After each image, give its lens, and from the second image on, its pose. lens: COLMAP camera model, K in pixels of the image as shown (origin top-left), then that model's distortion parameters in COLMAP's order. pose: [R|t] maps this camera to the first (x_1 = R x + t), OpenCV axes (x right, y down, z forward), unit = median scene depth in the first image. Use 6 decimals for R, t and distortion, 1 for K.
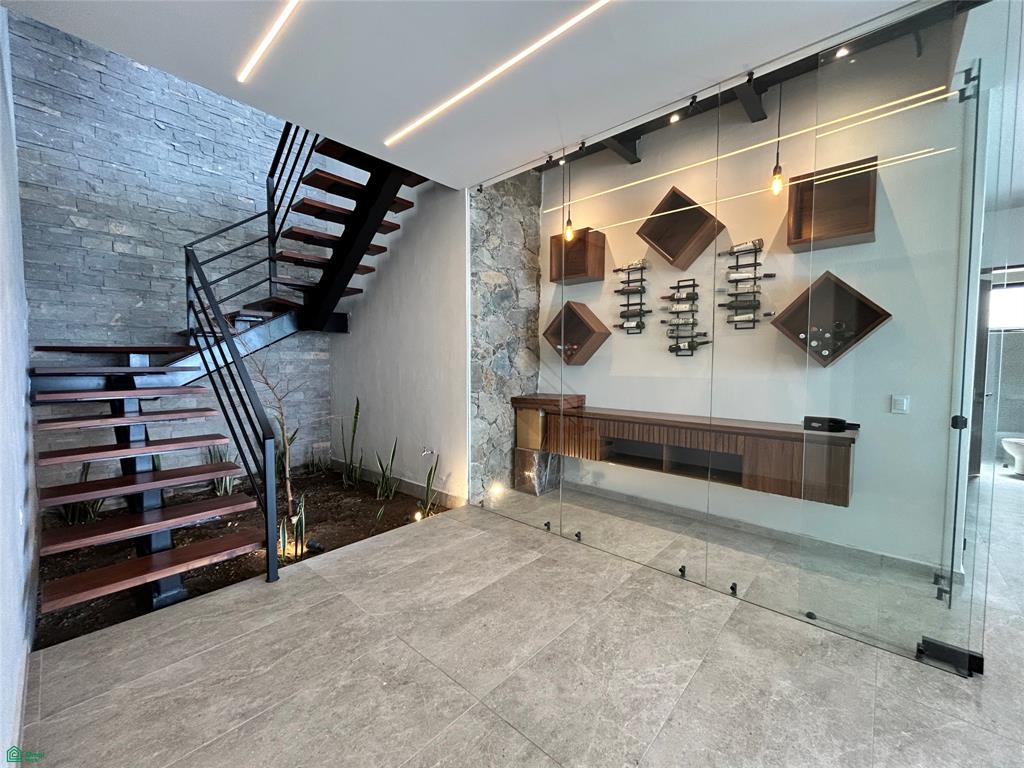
lens RADIAL K [[416.0, 0, 512.3], [0, 416.0, 384.4], [0, 0, 1]] dist [0.001221, 0.000512]
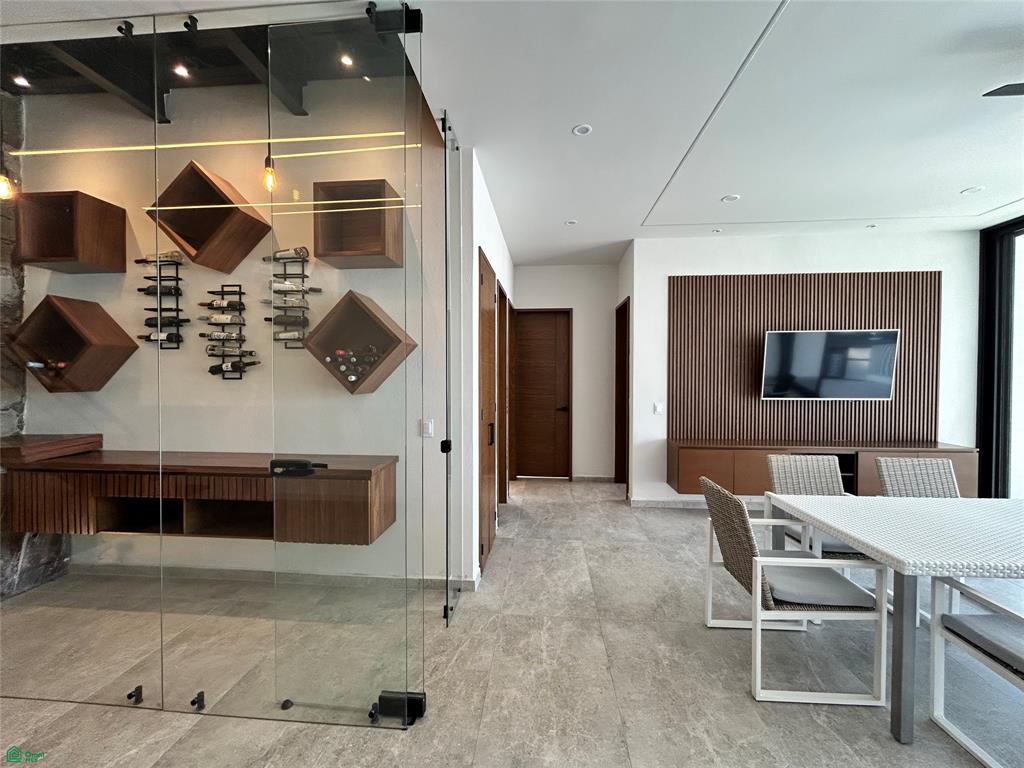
lens RADIAL K [[416.0, 0, 513.7], [0, 416.0, 383.5], [0, 0, 1]] dist [0.001221, 0.000512]
pose [[0.799063, -0.012576, 0.601115, 0.372296], [0.033119, 0.999184, -0.023120, -0.024036], [-0.600334, 0.038383, 0.798828, 0.036918]]
